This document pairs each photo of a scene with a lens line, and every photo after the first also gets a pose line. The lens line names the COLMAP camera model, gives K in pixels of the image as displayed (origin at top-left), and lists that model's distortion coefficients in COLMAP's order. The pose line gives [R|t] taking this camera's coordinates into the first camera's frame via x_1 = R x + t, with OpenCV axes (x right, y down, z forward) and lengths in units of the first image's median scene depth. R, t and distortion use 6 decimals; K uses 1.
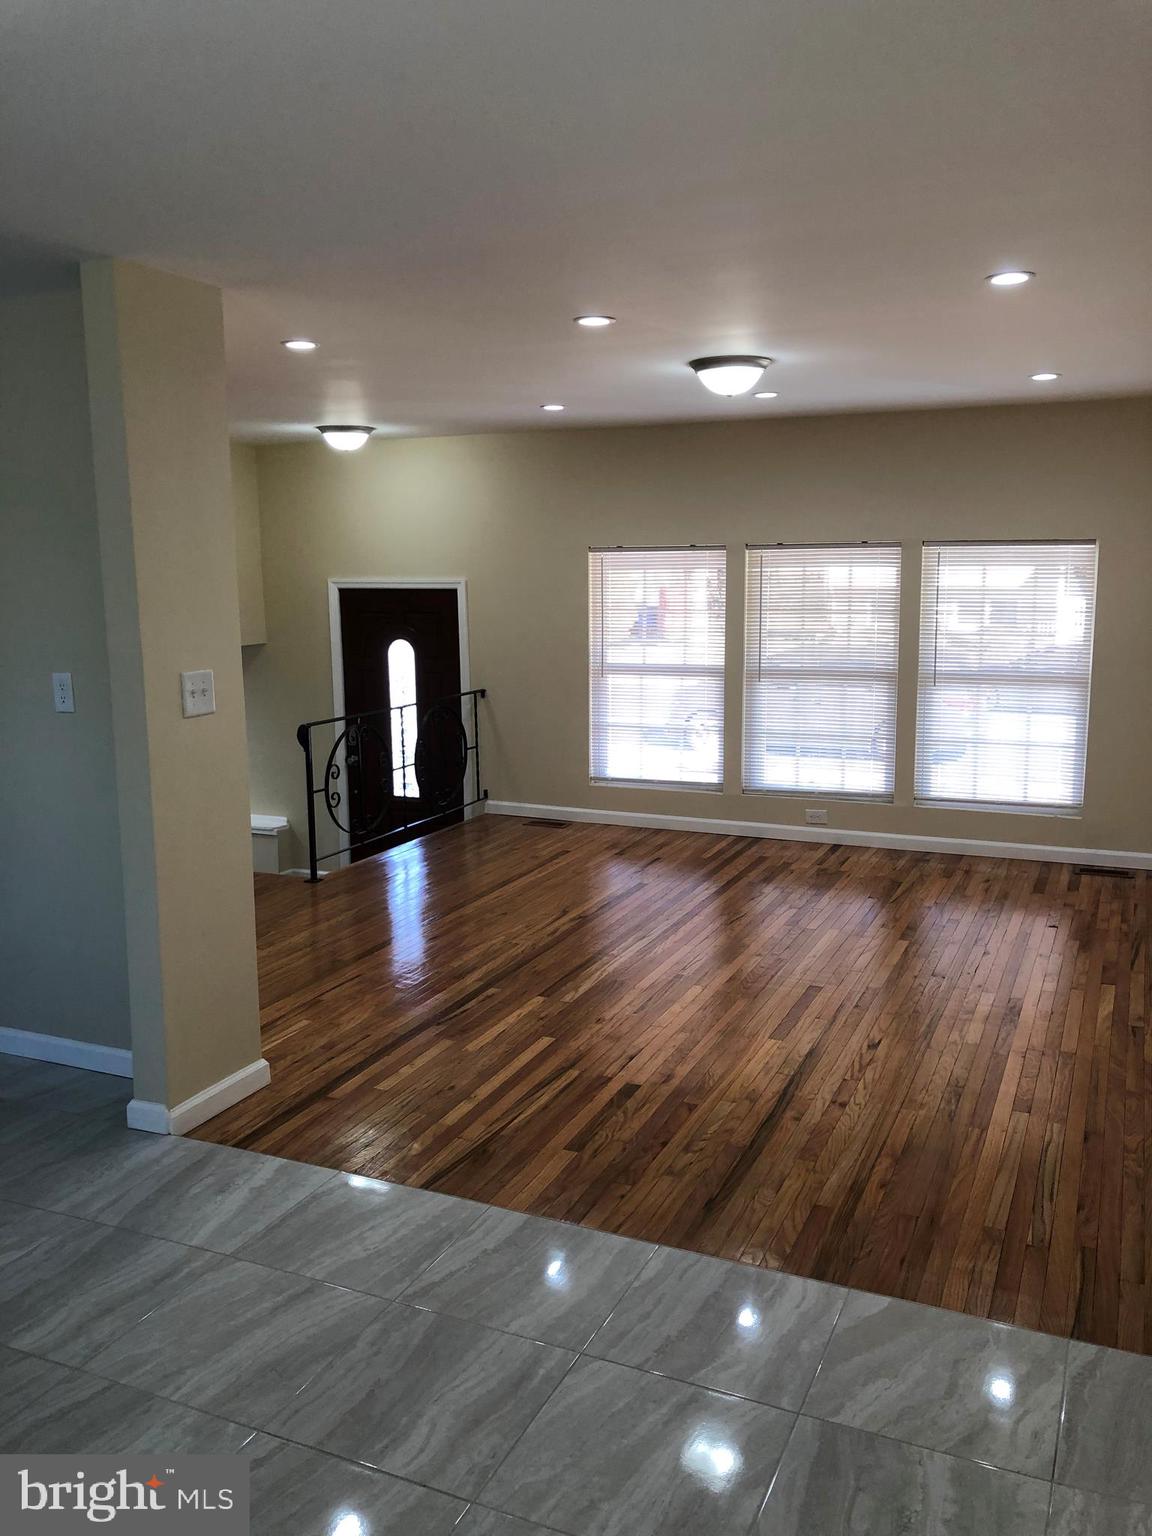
lens RADIAL K [[1267.3, 0, 576.0], [0, 1267.3, 768.0], [0, 0, 1]] dist [0.057551, -0.067270]
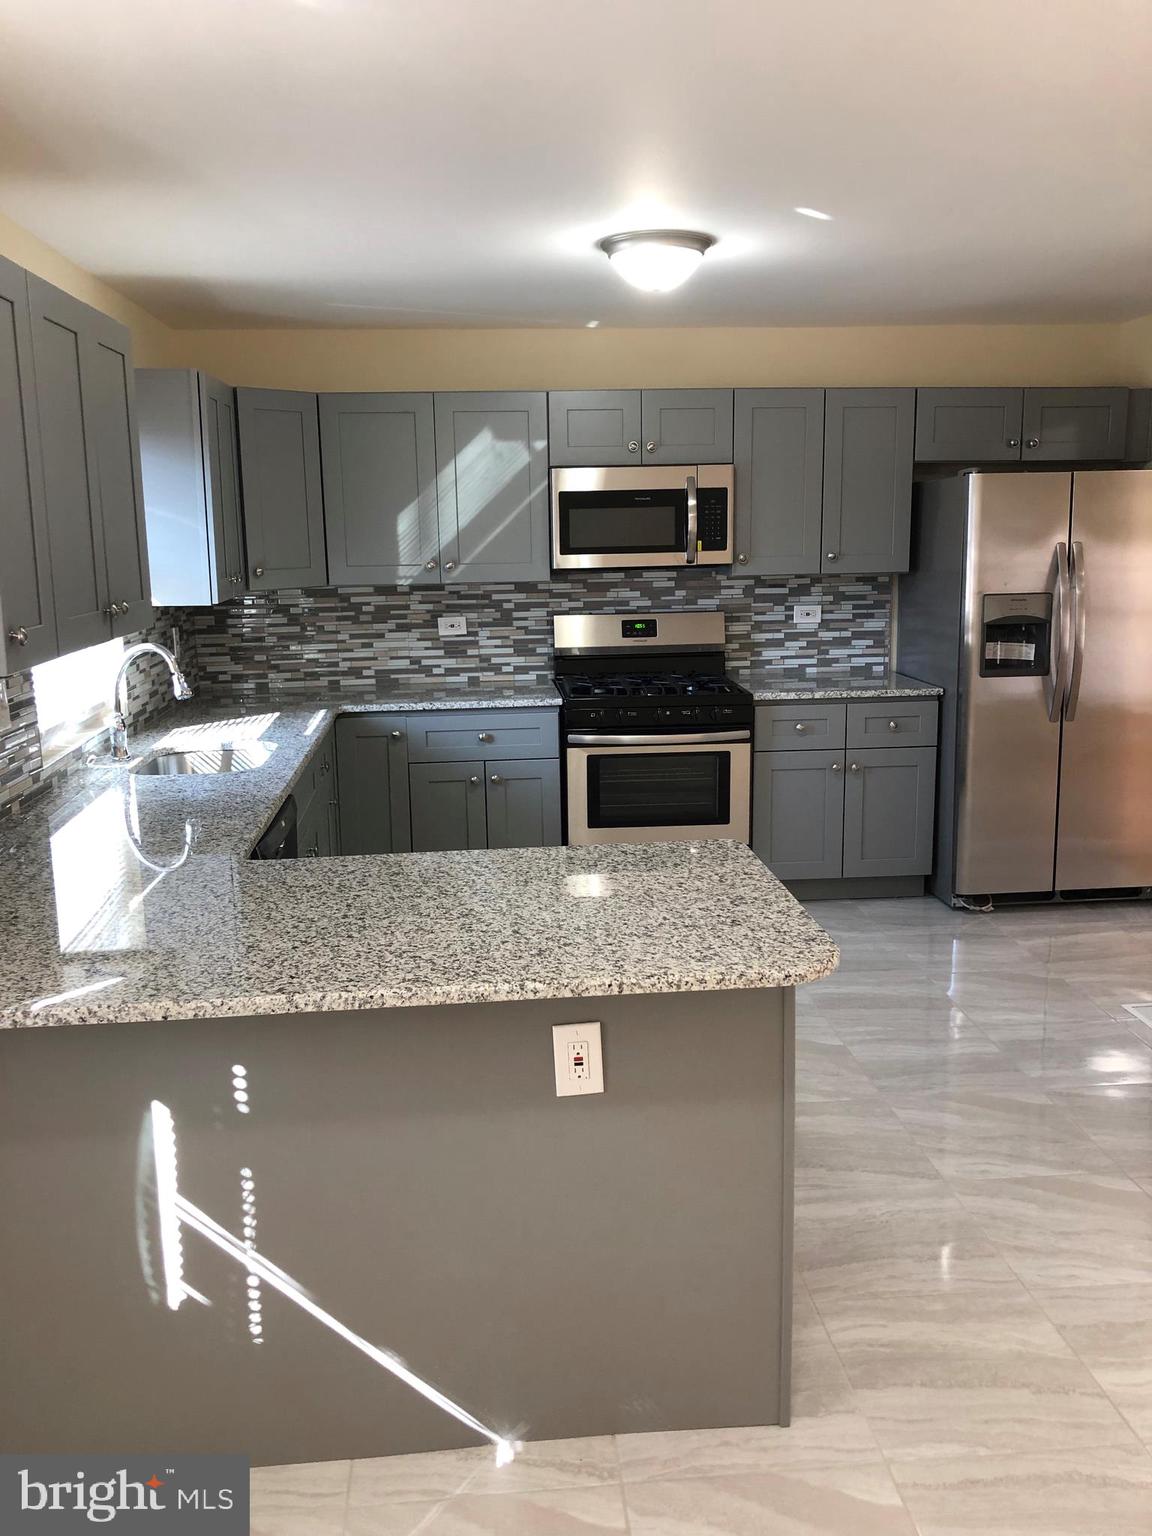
lens RADIAL K [[1267.3, 0, 576.0], [0, 1267.3, 768.0], [0, 0, 1]] dist [0.057551, -0.067270]
pose [[0.501199, 0.159170, -0.850567, 0.050296], [-0.126187, 0.985874, 0.110134, -0.014146], [0.856082, 0.052132, 0.514204, 0.139569]]
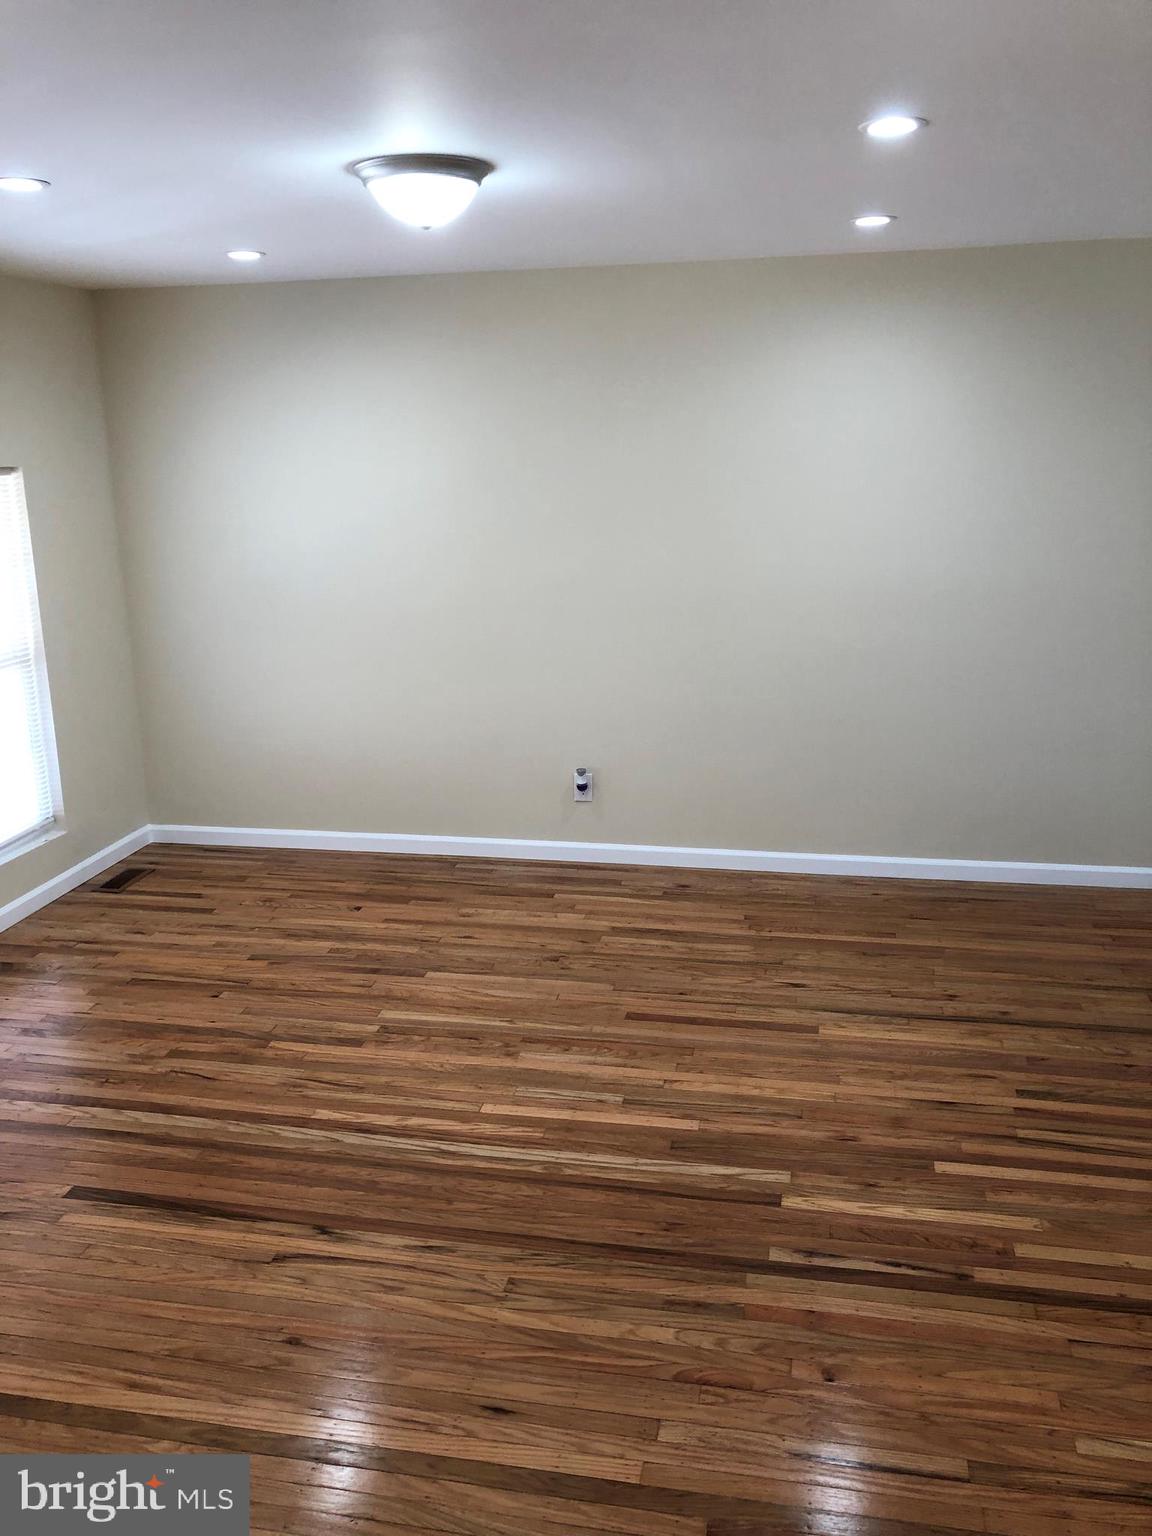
lens RADIAL K [[1249.9, 0, 576.0], [0, 1249.9, 768.0], [0, 0, 1]] dist [0.046603, -0.001637]
pose [[-0.219462, -0.238946, 0.945907, -0.659281], [0.177777, 0.943517, 0.279589, -0.262981], [-0.959287, 0.229520, -0.164587, 1.384499]]
